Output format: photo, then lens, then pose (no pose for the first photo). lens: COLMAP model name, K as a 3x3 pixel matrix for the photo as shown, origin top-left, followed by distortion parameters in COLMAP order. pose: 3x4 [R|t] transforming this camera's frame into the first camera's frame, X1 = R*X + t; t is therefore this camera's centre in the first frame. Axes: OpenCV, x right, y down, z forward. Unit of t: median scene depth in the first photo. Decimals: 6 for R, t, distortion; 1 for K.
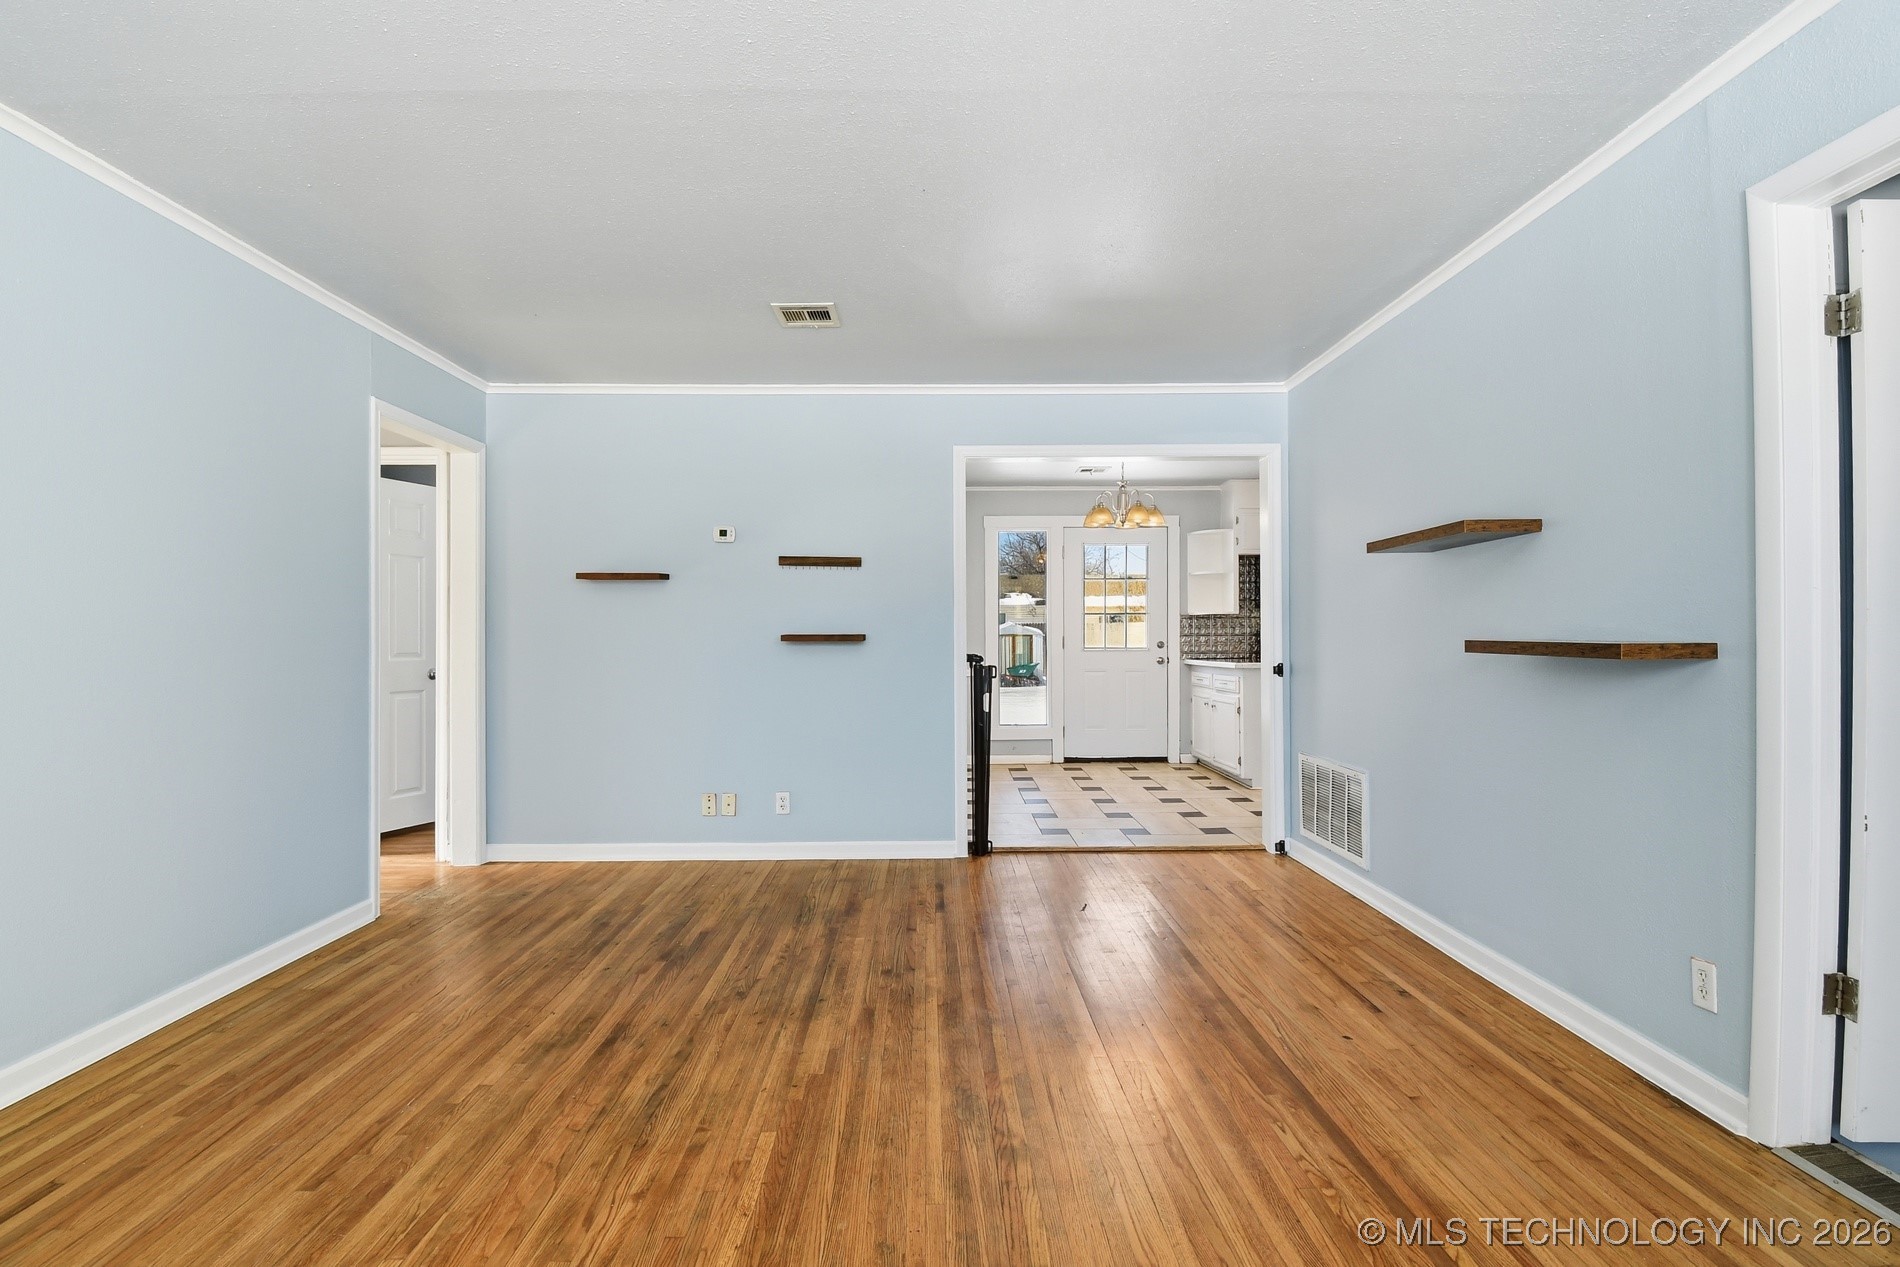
lens RADIAL K [[878.4, 0, 943.4], [0, 878.4, 622.3], [0, 0, 1]] dist [0.022241, -0.028284]
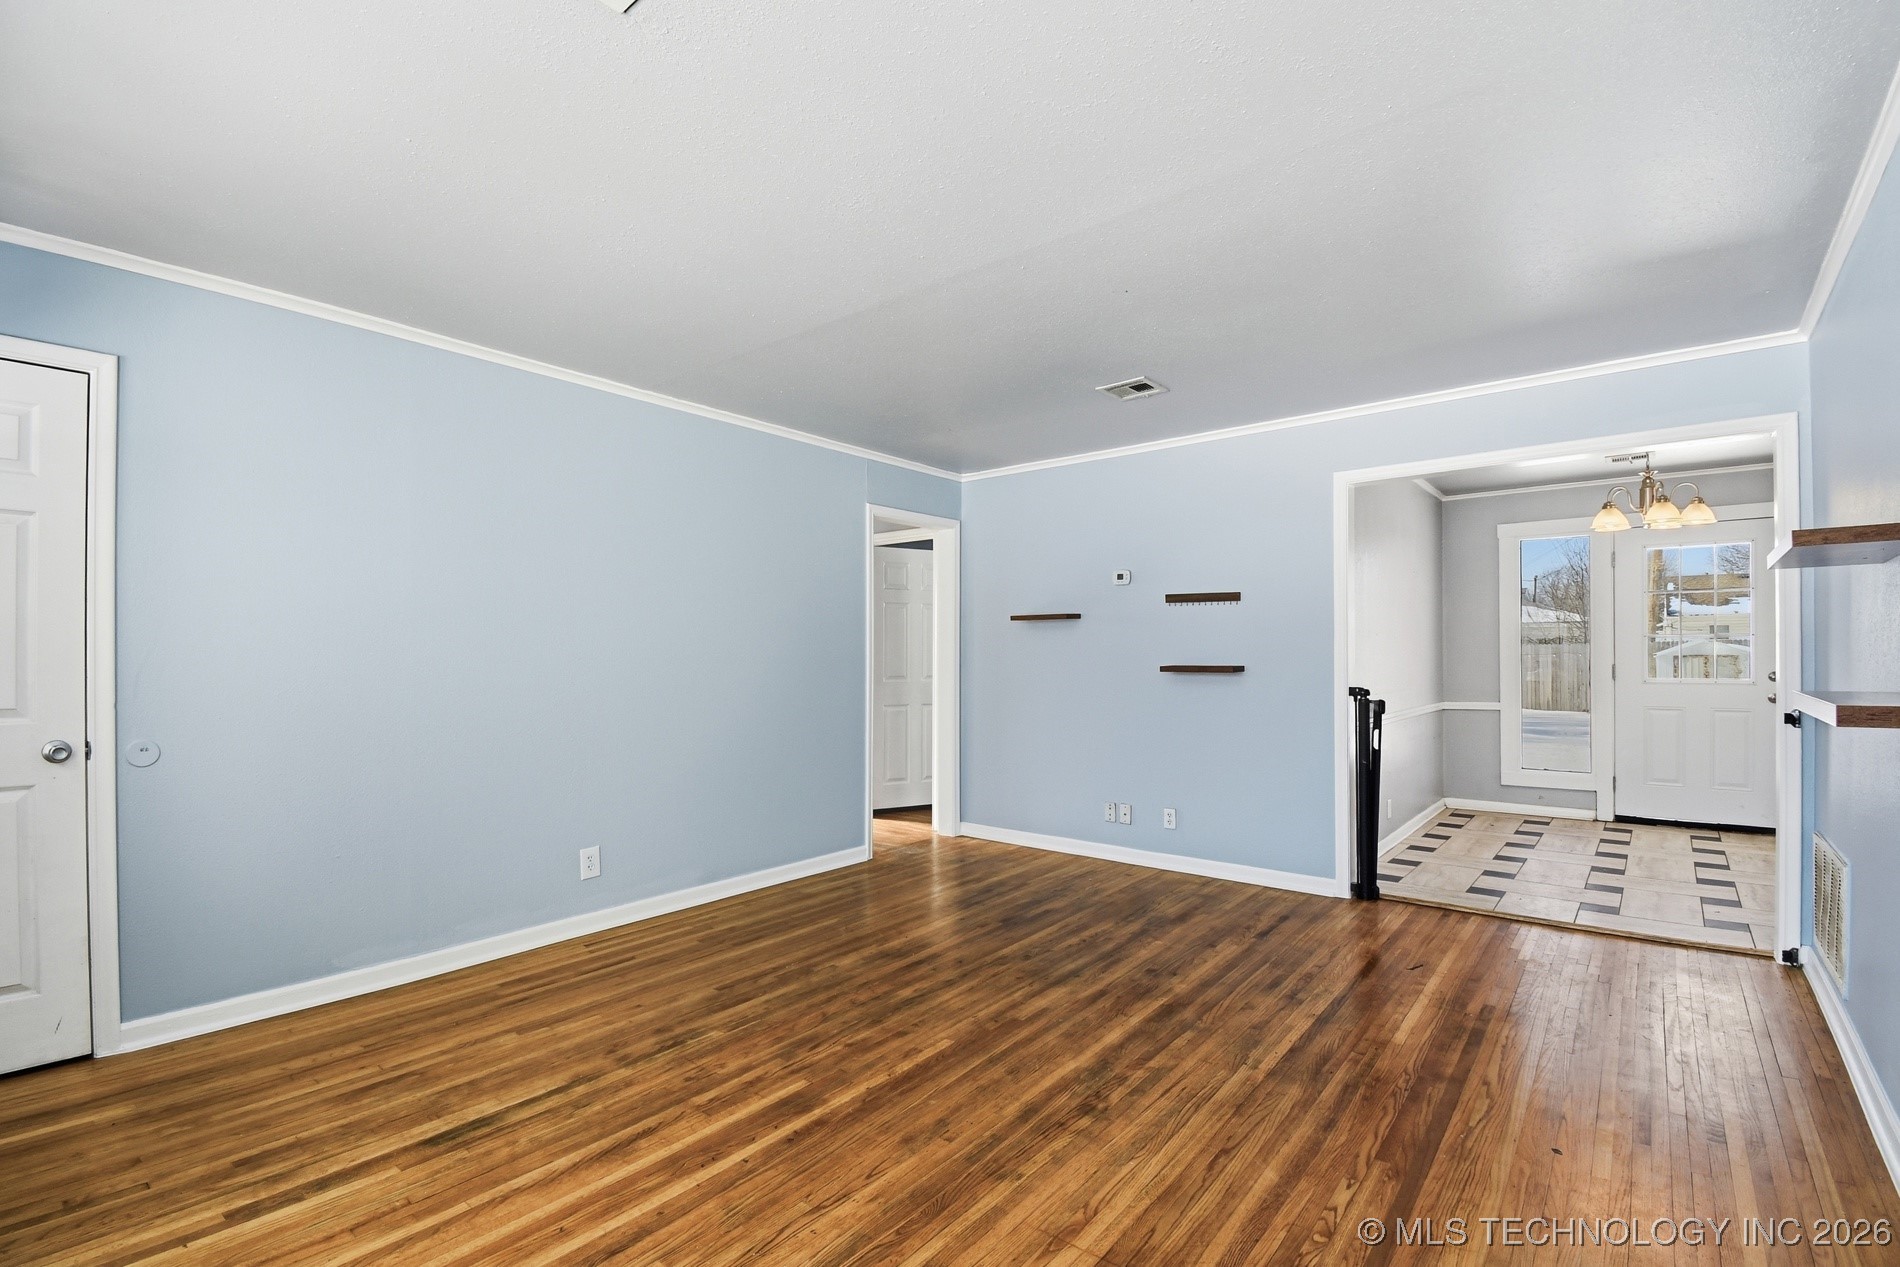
lens RADIAL K [[878.4, 0, 943.4], [0, 878.4, 622.3], [0, 0, 1]] dist [0.022241, -0.028284]
pose [[0.757849, -0.024313, -0.651976, 0.416972], [0.011427, 0.999647, -0.023996, -0.021624], [0.652329, 0.010735, 0.757859, -0.028991]]
